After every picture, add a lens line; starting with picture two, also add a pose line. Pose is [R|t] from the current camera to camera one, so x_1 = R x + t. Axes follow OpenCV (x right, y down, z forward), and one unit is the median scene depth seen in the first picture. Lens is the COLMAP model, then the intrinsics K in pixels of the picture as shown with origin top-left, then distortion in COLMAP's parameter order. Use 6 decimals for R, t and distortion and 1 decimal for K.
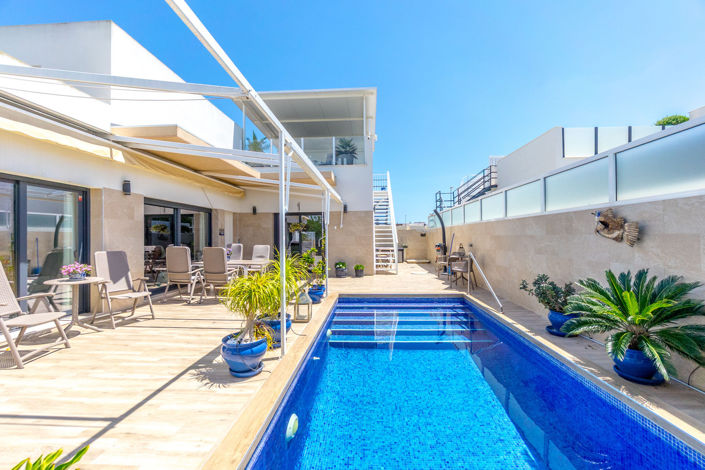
lens RADIAL K [[300.1, 0, 355.2], [0, 300.1, 236.9], [0, 0, 1]] dist [-0.002684, 0.000509]
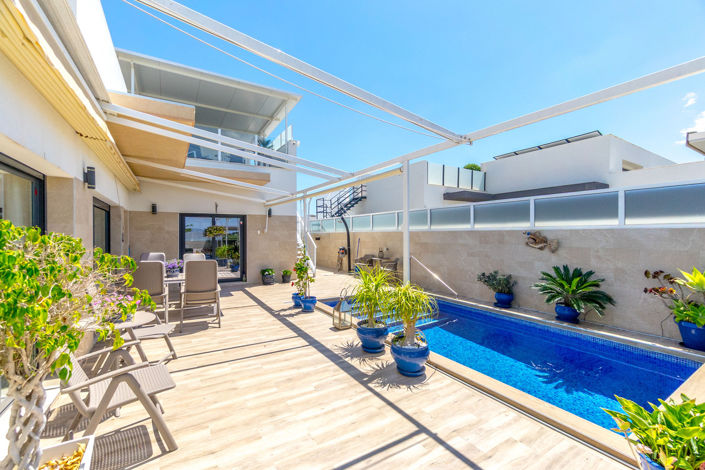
lens RADIAL K [[300.1, 0, 355.2], [0, 300.1, 236.9], [0, 0, 1]] dist [-0.002684, 0.000509]
pose [[0.820774, 0.004628, 0.571235, -0.714936], [-0.006342, 0.999979, 0.001012, -0.038034], [-0.571218, -0.004453, 0.820786, 0.111841]]
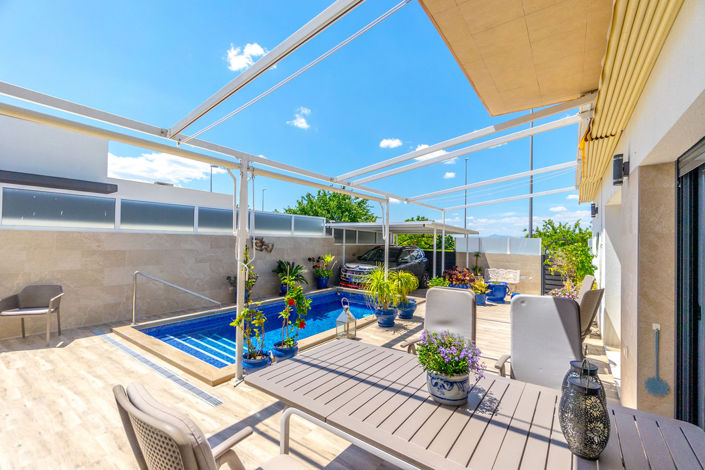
lens RADIAL K [[300.1, 0, 355.2], [0, 300.1, 236.9], [0, 0, 1]] dist [-0.002684, 0.000509]
pose [[-0.839447, 0.010271, 0.543344, -0.715450], [-0.000608, 0.999803, -0.019839, -0.033950], [-0.543441, -0.016984, -0.839276, 1.775500]]
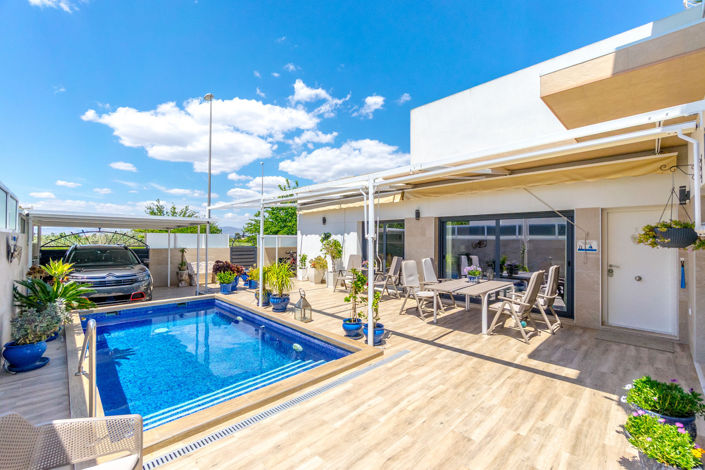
lens RADIAL K [[300.1, 0, 355.2], [0, 300.1, 236.9], [0, 0, 1]] dist [-0.002684, 0.000509]
pose [[-0.668981, -0.002895, -0.743274, 0.600468], [-0.004517, 0.999990, 0.000171, -0.054898], [0.743265, 0.003472, -0.668988, 1.899701]]
